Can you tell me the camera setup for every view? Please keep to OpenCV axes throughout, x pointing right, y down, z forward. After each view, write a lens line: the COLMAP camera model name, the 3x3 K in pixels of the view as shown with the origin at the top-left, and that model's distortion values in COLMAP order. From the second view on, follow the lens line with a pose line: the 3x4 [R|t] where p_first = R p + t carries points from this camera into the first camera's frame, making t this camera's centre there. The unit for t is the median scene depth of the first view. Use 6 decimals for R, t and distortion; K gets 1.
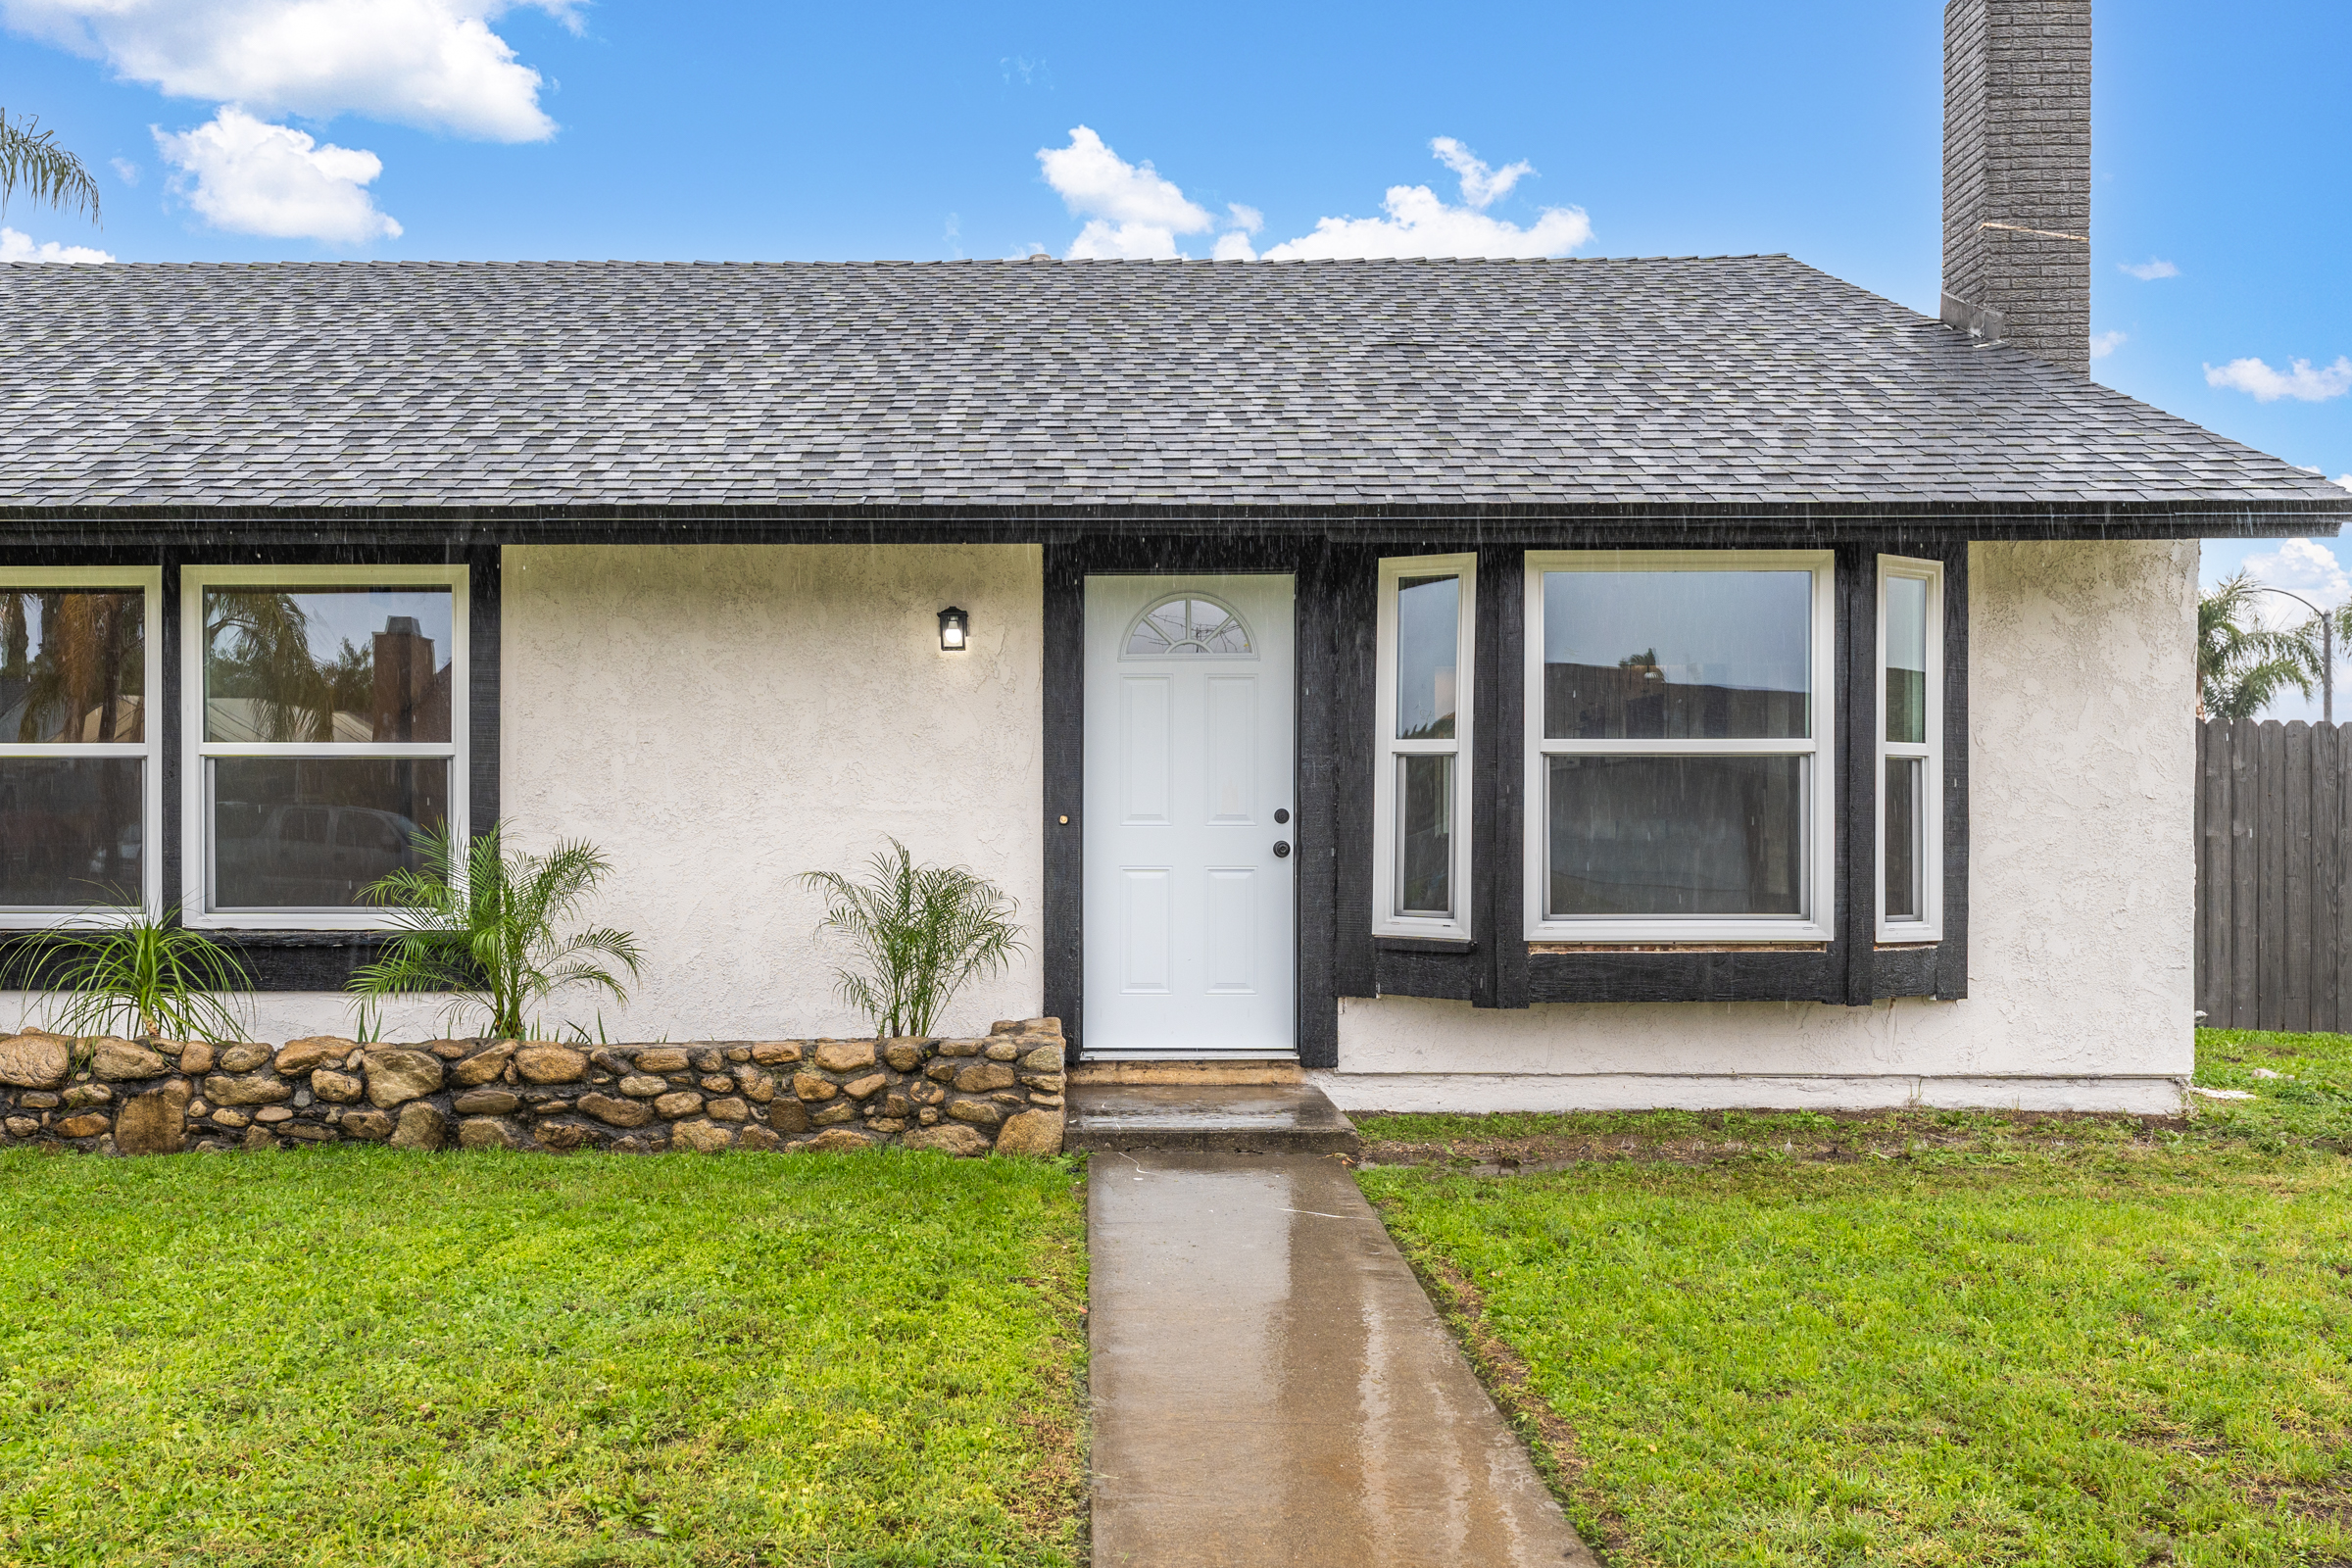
lens RADIAL K [[1907.9, 0, 1034.4], [0, 1907.9, 762.8], [0, 0, 1]] dist [0.006476, 0.004647]
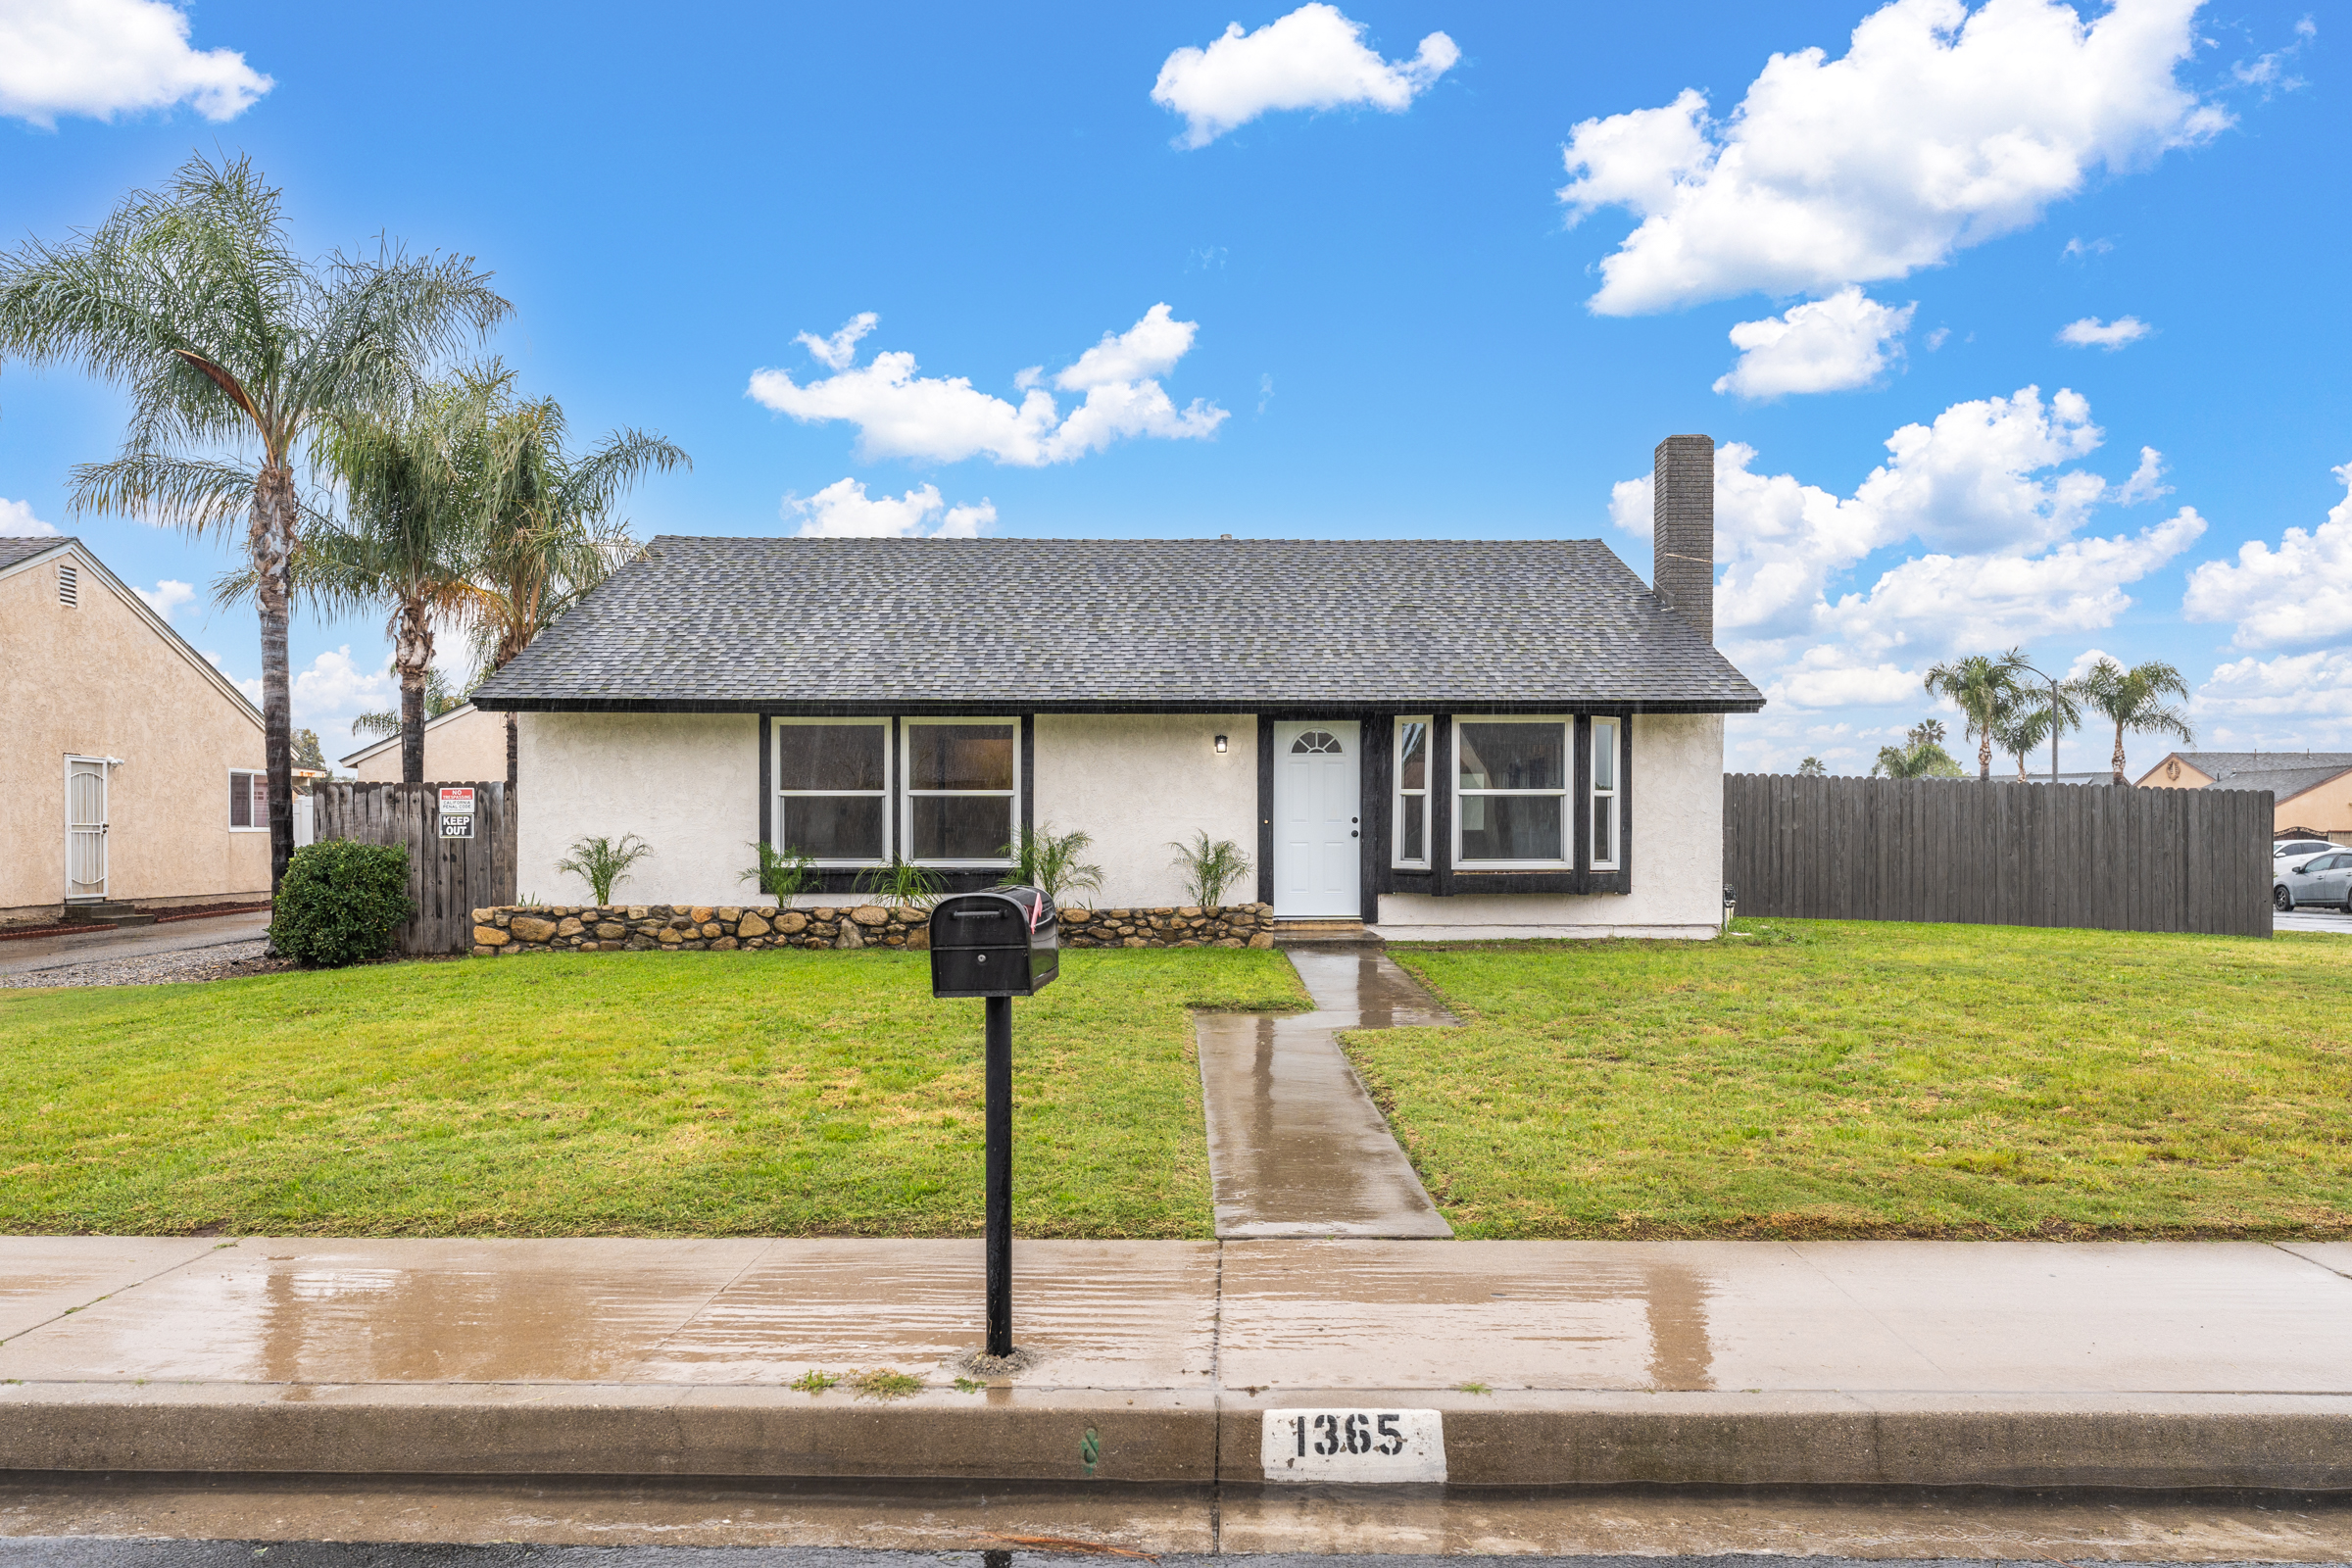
lens RADIAL K [[1473.9, 0, 1176.0], [0, 1473.9, 784.0], [0, 0, 1]] dist [-0.001018, -0.000368]
pose [[0.999772, -0.000831, 0.021328, -0.142429], [0.000775, 0.999996, 0.002617, -0.024012], [-0.021330, -0.002600, 0.999769, -0.897819]]
